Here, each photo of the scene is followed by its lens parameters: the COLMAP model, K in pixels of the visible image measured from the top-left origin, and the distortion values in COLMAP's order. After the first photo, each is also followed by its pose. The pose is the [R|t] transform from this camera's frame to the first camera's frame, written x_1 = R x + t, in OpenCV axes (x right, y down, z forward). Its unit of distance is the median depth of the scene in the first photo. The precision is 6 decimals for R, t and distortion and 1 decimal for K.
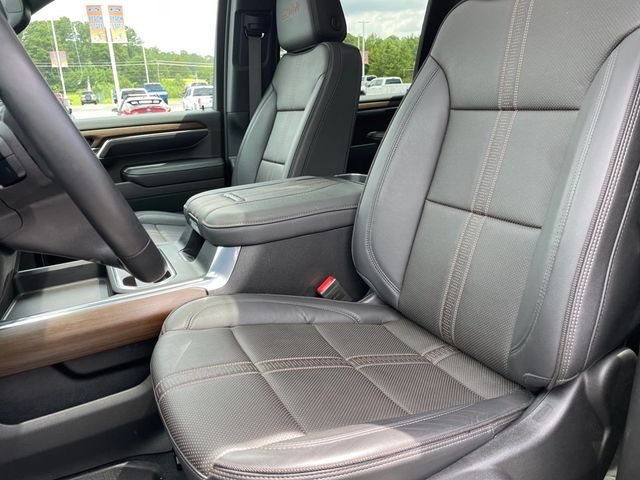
lens RADIAL K [[486.1, 0, 315.3], [0, 486.1, 236.8], [0, 0, 1]] dist [0.087393, -0.112427]
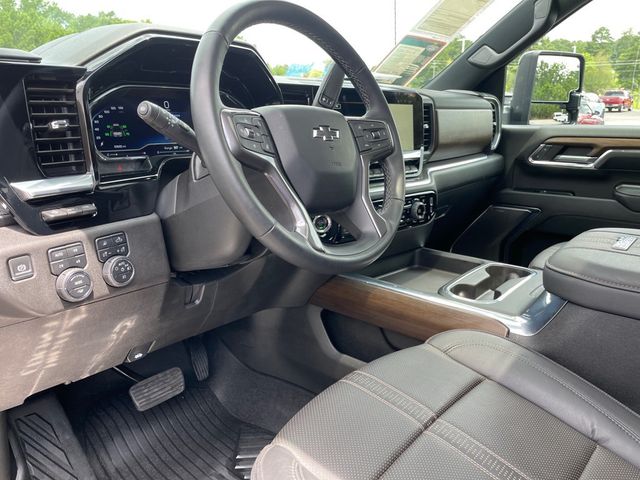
lens RADIAL K [[486.1, 0, 318.3], [0, 486.1, 237.9], [0, 0, 1]] dist [0.087393, -0.112427]
pose [[0.400144, 0.293259, -0.868265, 0.307750], [-0.288725, 0.939513, 0.184263, -0.094265], [0.869783, 0.176958, 0.460612, 0.243658]]
